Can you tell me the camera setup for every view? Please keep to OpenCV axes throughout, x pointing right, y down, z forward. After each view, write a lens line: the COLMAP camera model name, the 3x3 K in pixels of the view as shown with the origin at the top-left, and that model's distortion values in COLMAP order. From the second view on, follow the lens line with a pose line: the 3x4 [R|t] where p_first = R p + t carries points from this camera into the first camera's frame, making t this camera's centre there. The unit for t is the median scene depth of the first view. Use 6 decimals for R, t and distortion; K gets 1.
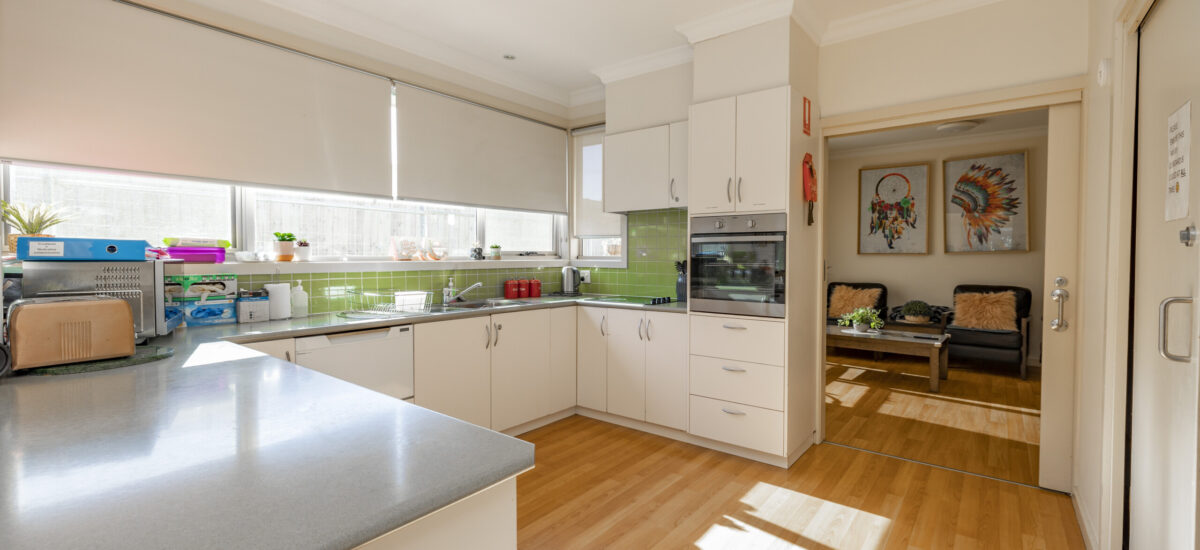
lens RADIAL K [[507.9, 0, 600.0], [0, 507.9, 275.0], [0, 0, 1]] dist [0.001137, 0.000079]
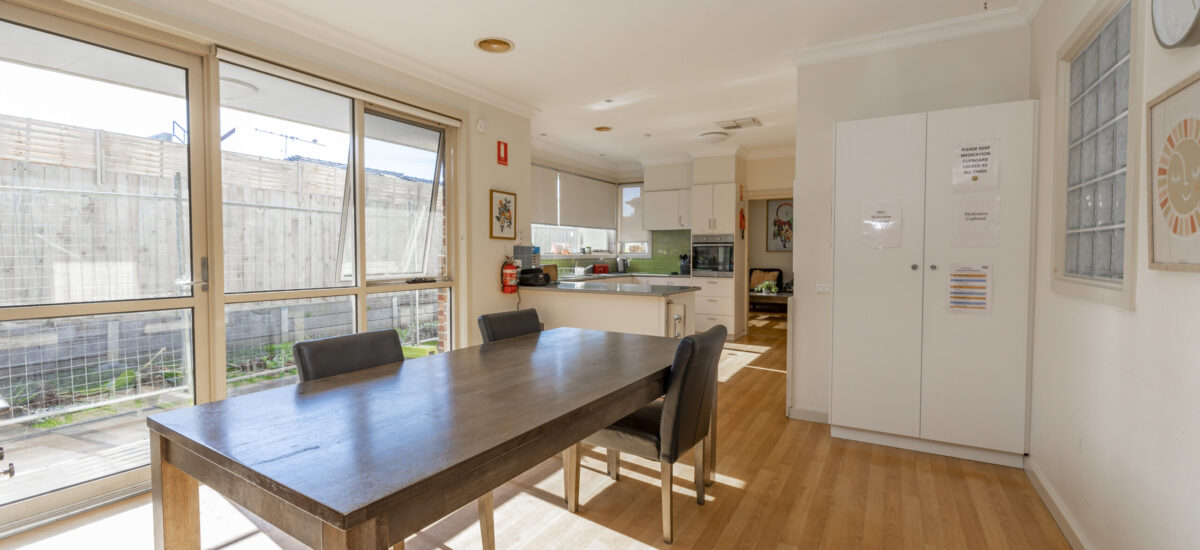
lens RADIAL K [[492.7, 0, 600.0], [0, 492.7, 275.0], [0, 0, 1]] dist [-0.043819, 0.000012]
pose [[0.991749, -0.004827, 0.128107, -0.274551], [0.003712, 0.999953, 0.008941, 0.023066], [-0.128144, -0.008392, 0.991720, -0.601183]]
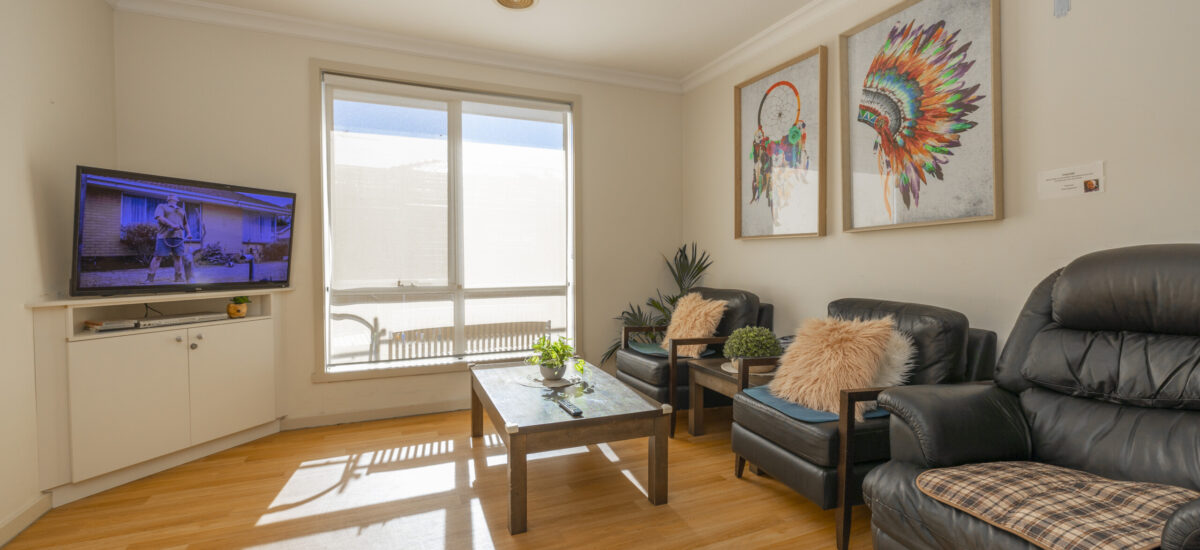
lens RADIAL K [[507.9, 0, 600.0], [0, 507.9, 275.0], [0, 0, 1]] dist [0.001137, 0.000079]
pose [[0.878958, 0.011024, -0.476771, 0.757548], [-0.010661, 0.999937, 0.003467, -0.001332], [0.476780, 0.002036, 0.879021, 0.513091]]
